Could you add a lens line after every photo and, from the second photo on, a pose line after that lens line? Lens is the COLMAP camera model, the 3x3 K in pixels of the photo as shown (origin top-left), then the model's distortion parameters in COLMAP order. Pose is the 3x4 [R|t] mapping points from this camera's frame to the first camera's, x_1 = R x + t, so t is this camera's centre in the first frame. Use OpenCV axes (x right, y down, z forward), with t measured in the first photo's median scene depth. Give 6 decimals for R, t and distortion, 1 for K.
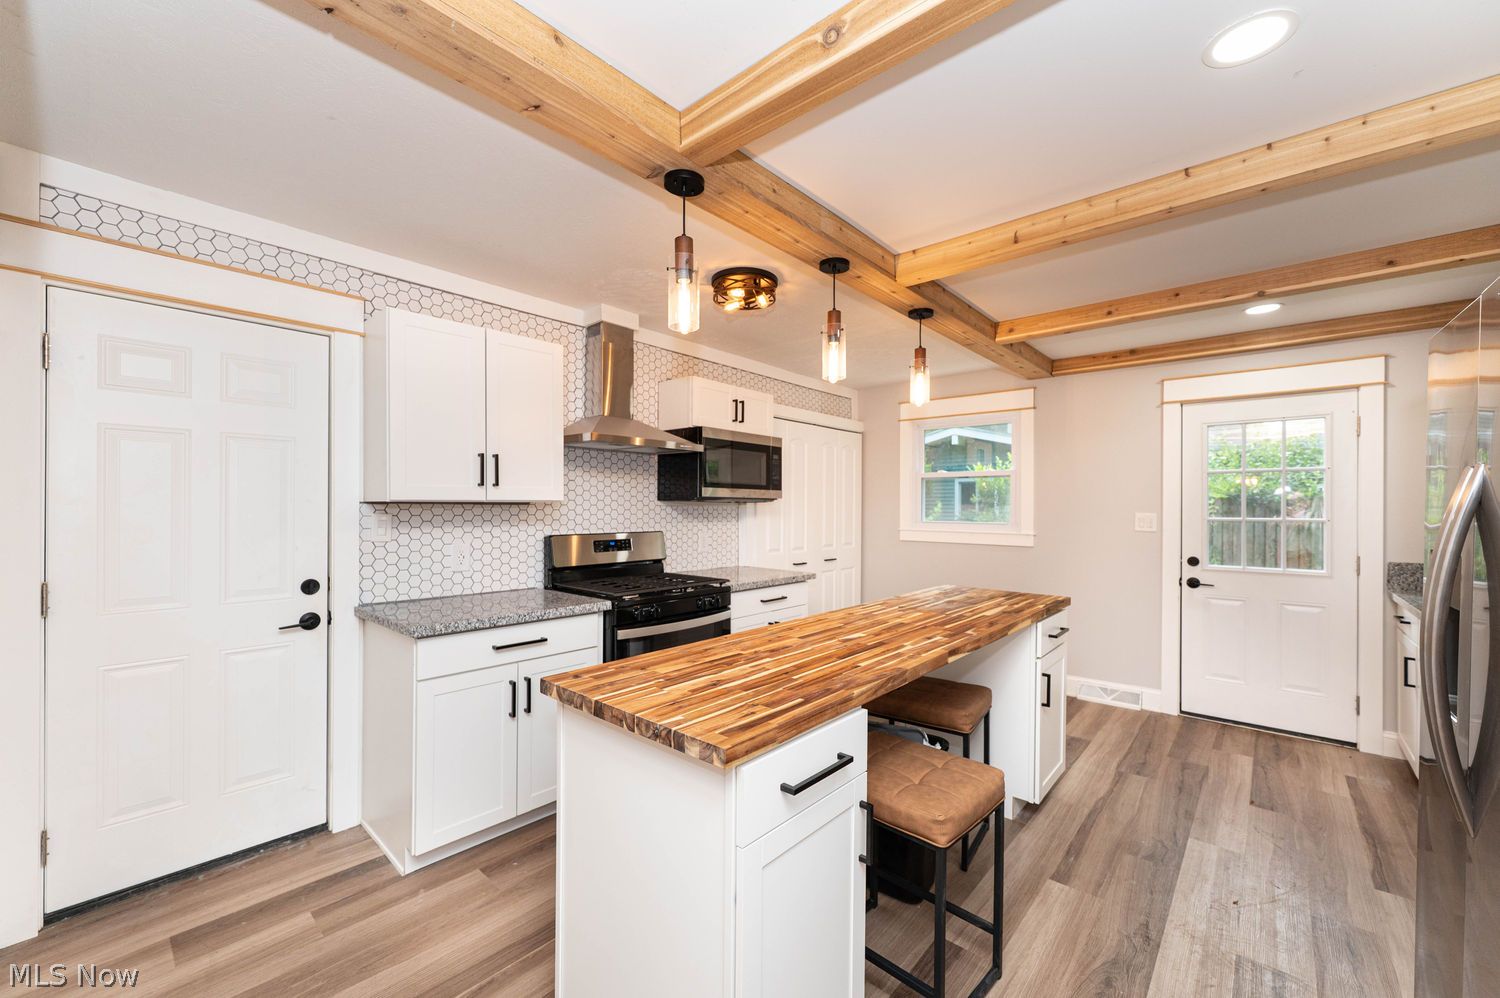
lens RADIAL K [[596.5, 0, 746.9], [0, 596.5, 505.9], [0, 0, 1]] dist [-0.000419, -0.000116]
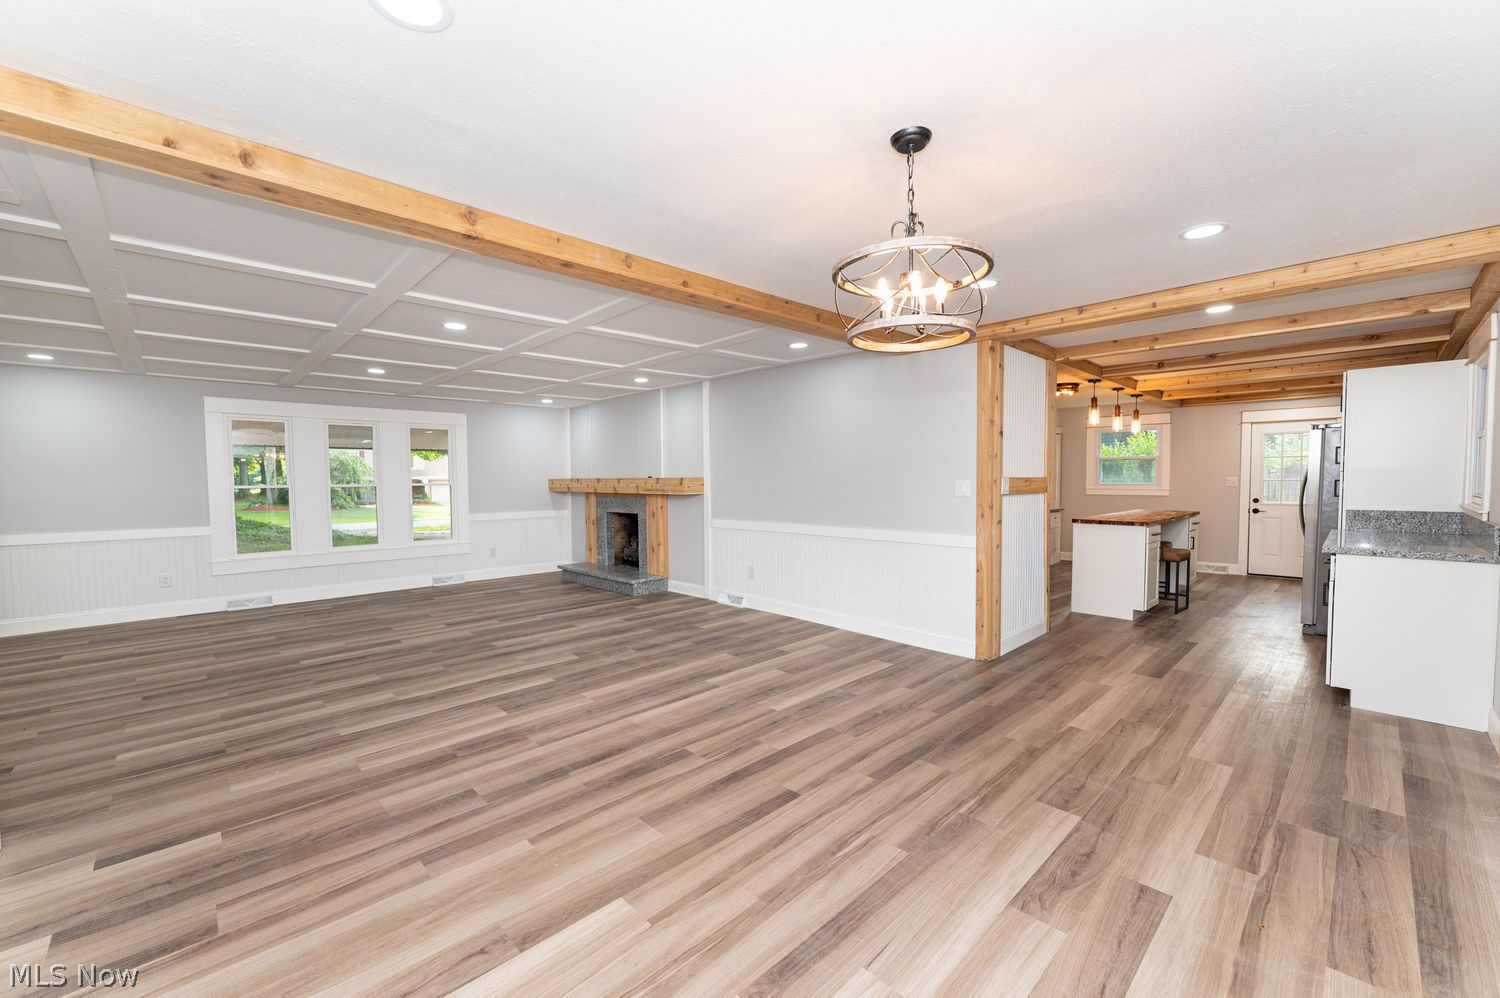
lens RADIAL K [[595.1, 0, 749.6], [0, 595.1, 501.8], [0, 0, 1]] dist [0.000179, 0.000115]
pose [[0.996680, -0.006408, -0.081169, -0.945354], [0.009572, 0.999207, 0.038652, 0.001726], [0.080857, -0.039300, 0.995951, -1.358494]]
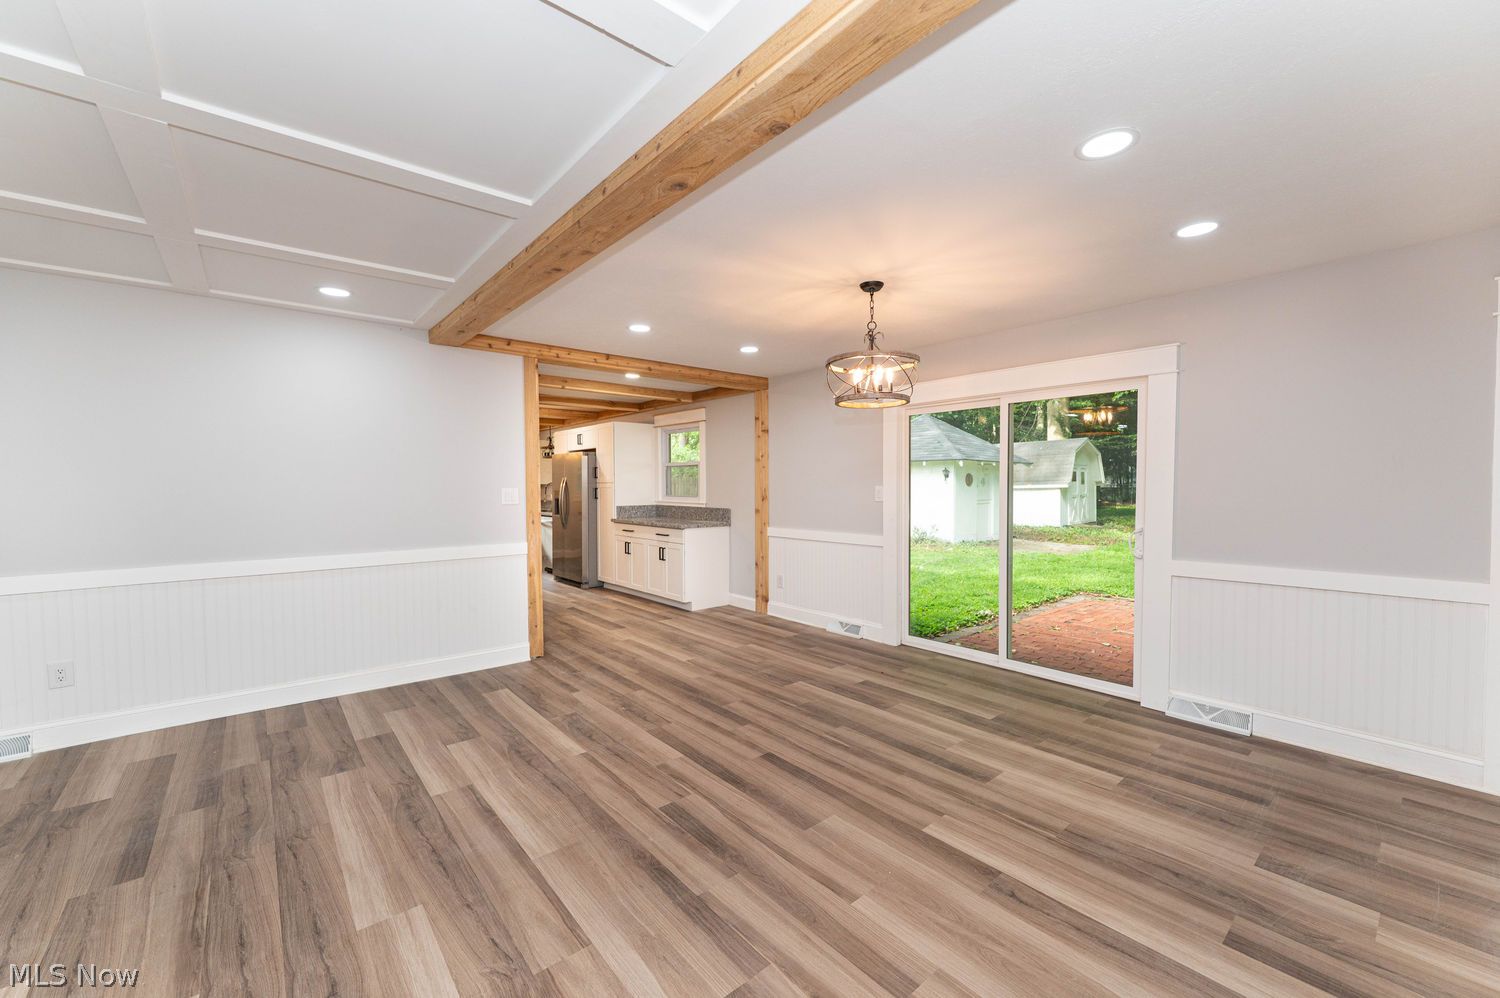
lens RADIAL K [[595.1, 0, 749.6], [0, 595.1, 501.8], [0, 0, 1]] dist [0.000179, 0.000115]
pose [[0.143592, -0.031013, 0.989151, -1.805421], [0.002026, 0.999516, 0.031044, 0.001437], [-0.989635, -0.002454, 0.143585, -0.721758]]
